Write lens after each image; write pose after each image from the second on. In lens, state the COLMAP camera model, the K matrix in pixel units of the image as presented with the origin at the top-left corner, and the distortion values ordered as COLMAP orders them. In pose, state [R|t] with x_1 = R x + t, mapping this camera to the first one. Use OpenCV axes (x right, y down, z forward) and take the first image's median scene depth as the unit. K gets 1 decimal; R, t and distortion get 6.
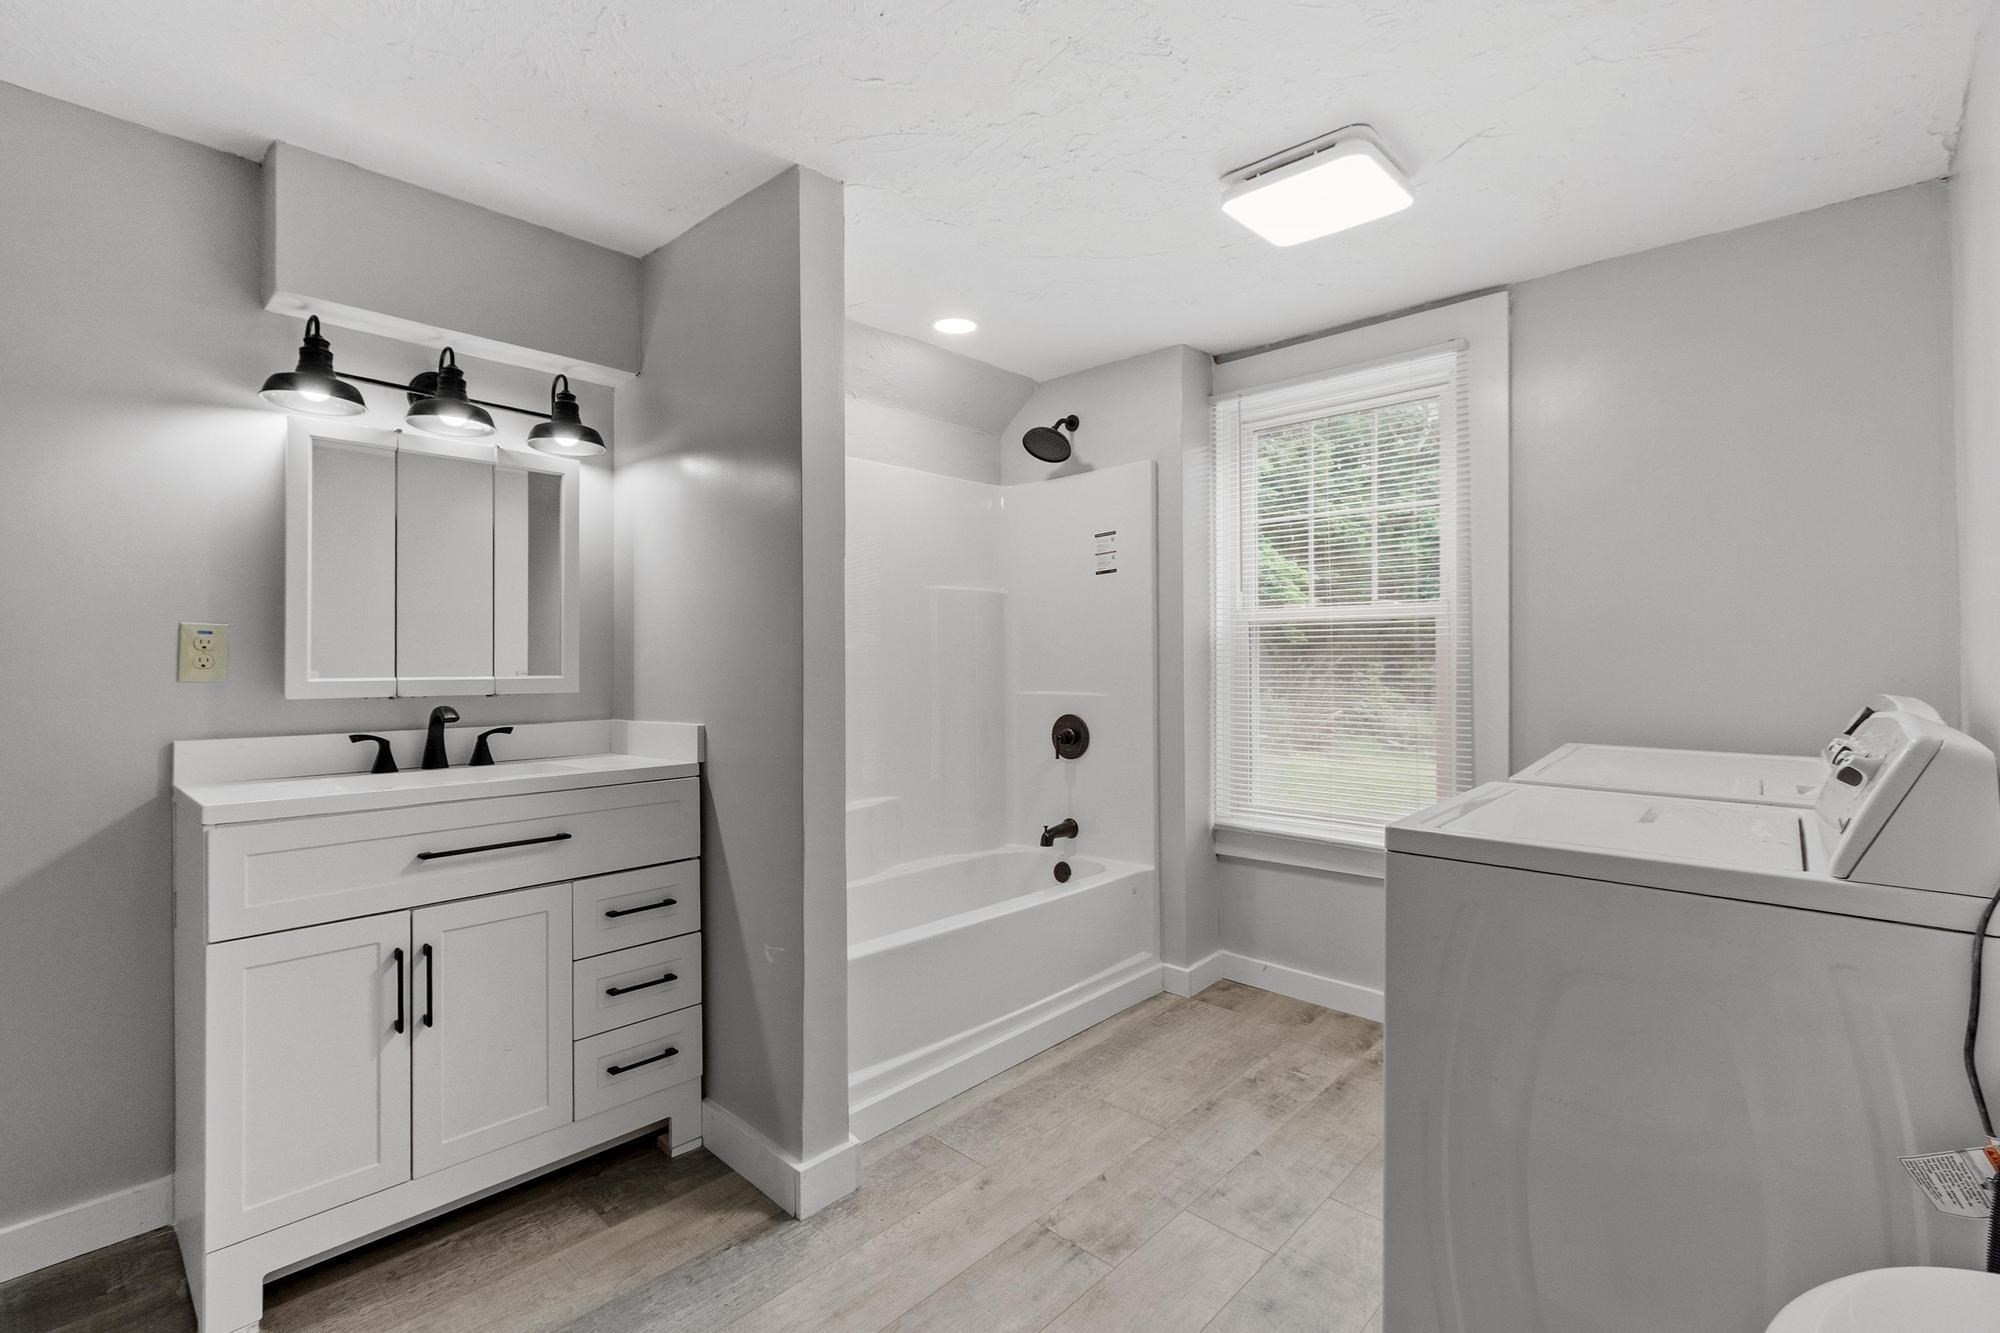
lens RADIAL K [[880.8, 0, 1010.9], [0, 880.8, 658.2], [0, 0, 1]] dist [-0.000384, -0.000044]
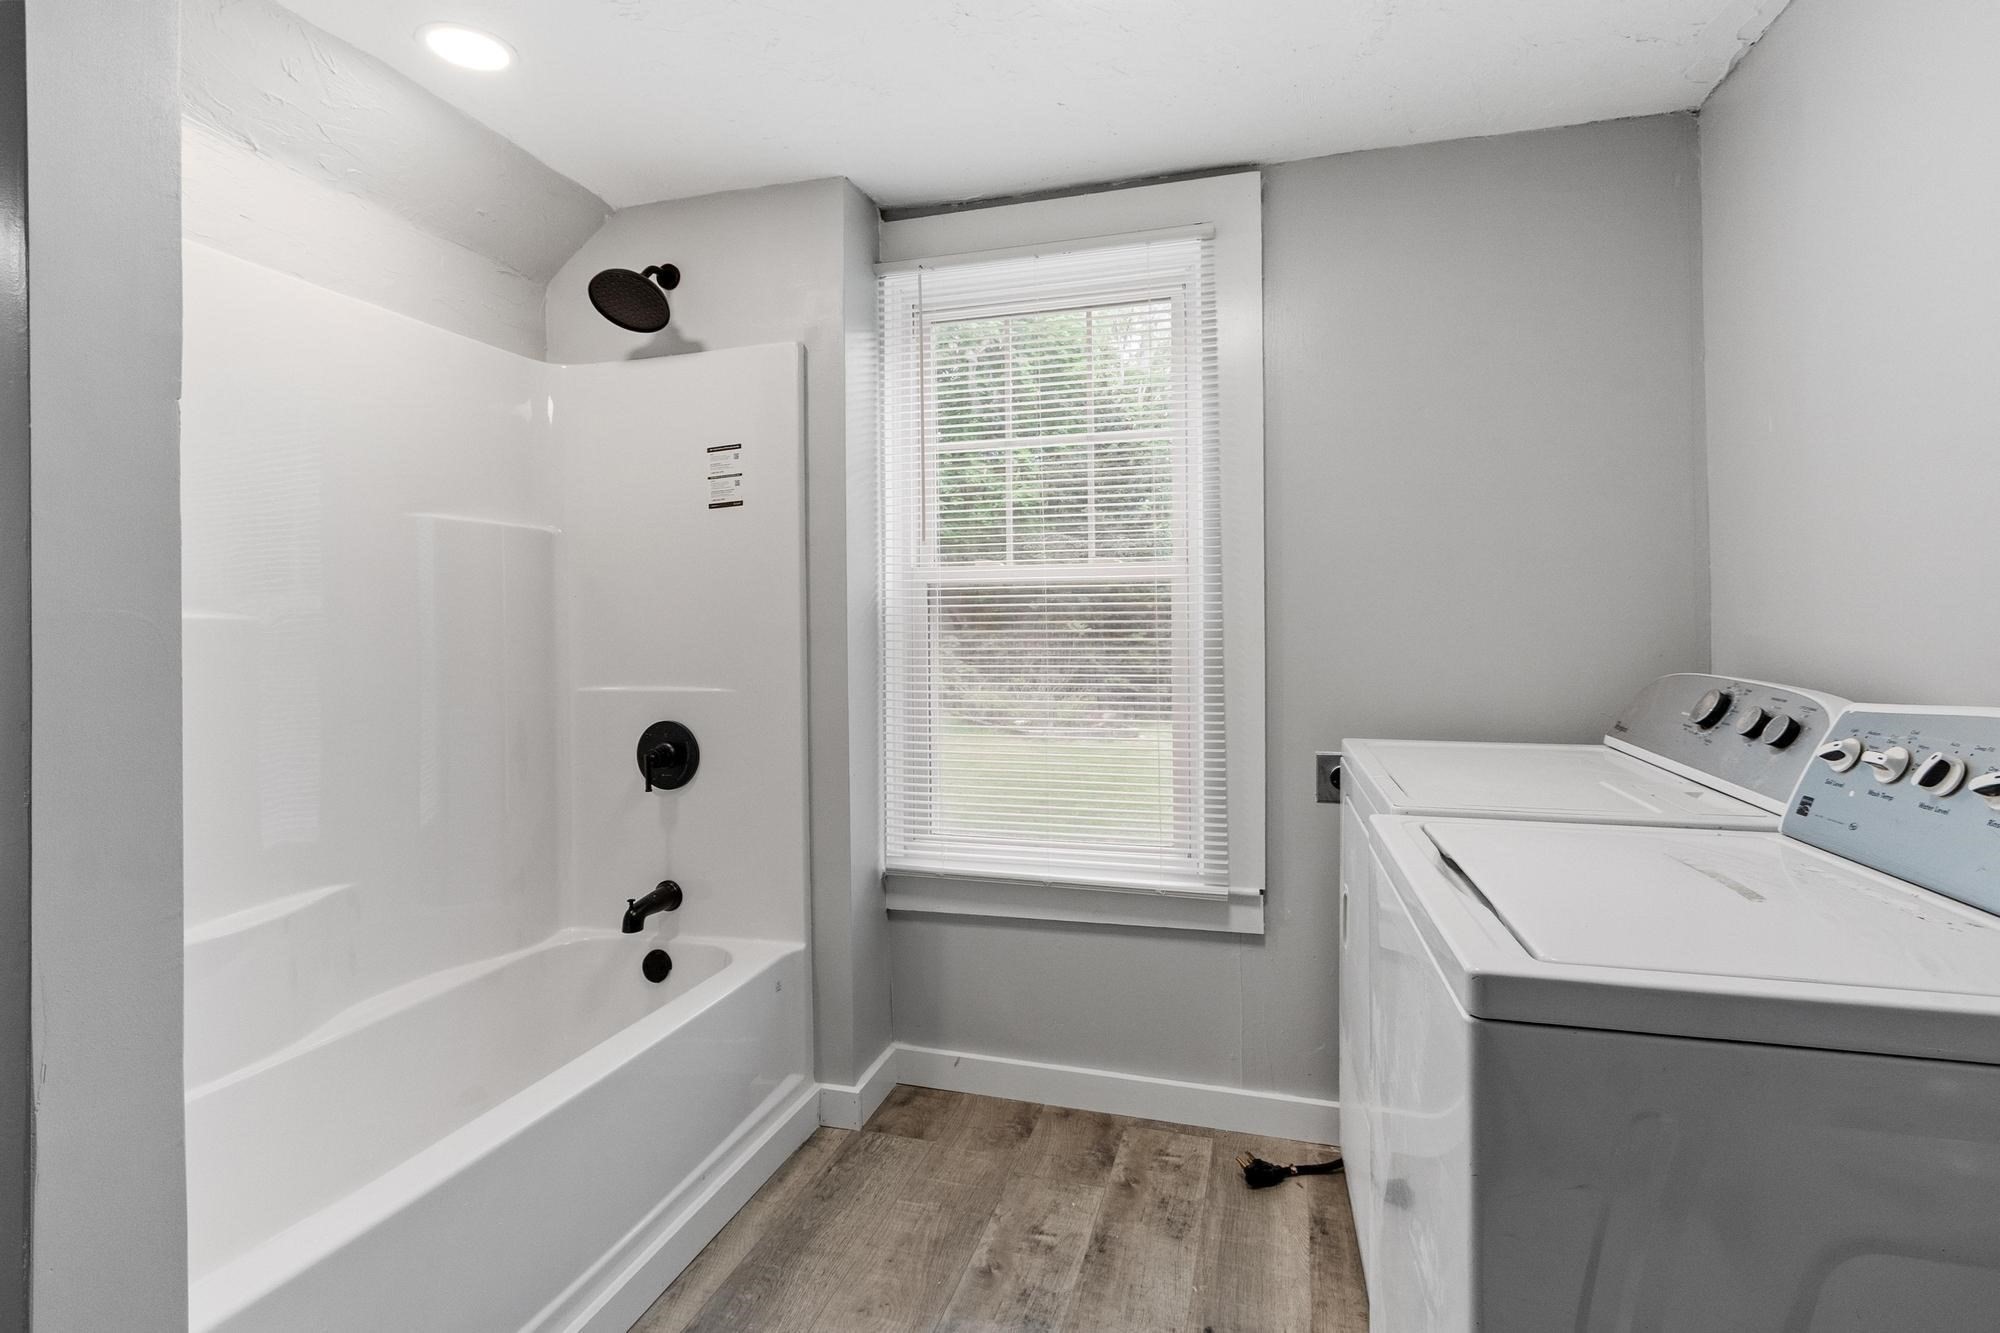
lens RADIAL K [[917.5, 0, 967.0], [0, 917.5, 630.4], [0, 0, 1]] dist [-0.000129, 0.000638]
pose [[0.900819, -0.003275, 0.434183, -0.029959], [0.003672, 0.999993, -0.000076, -0.002720], [-0.434180, 0.001662, 0.900825, 0.309939]]
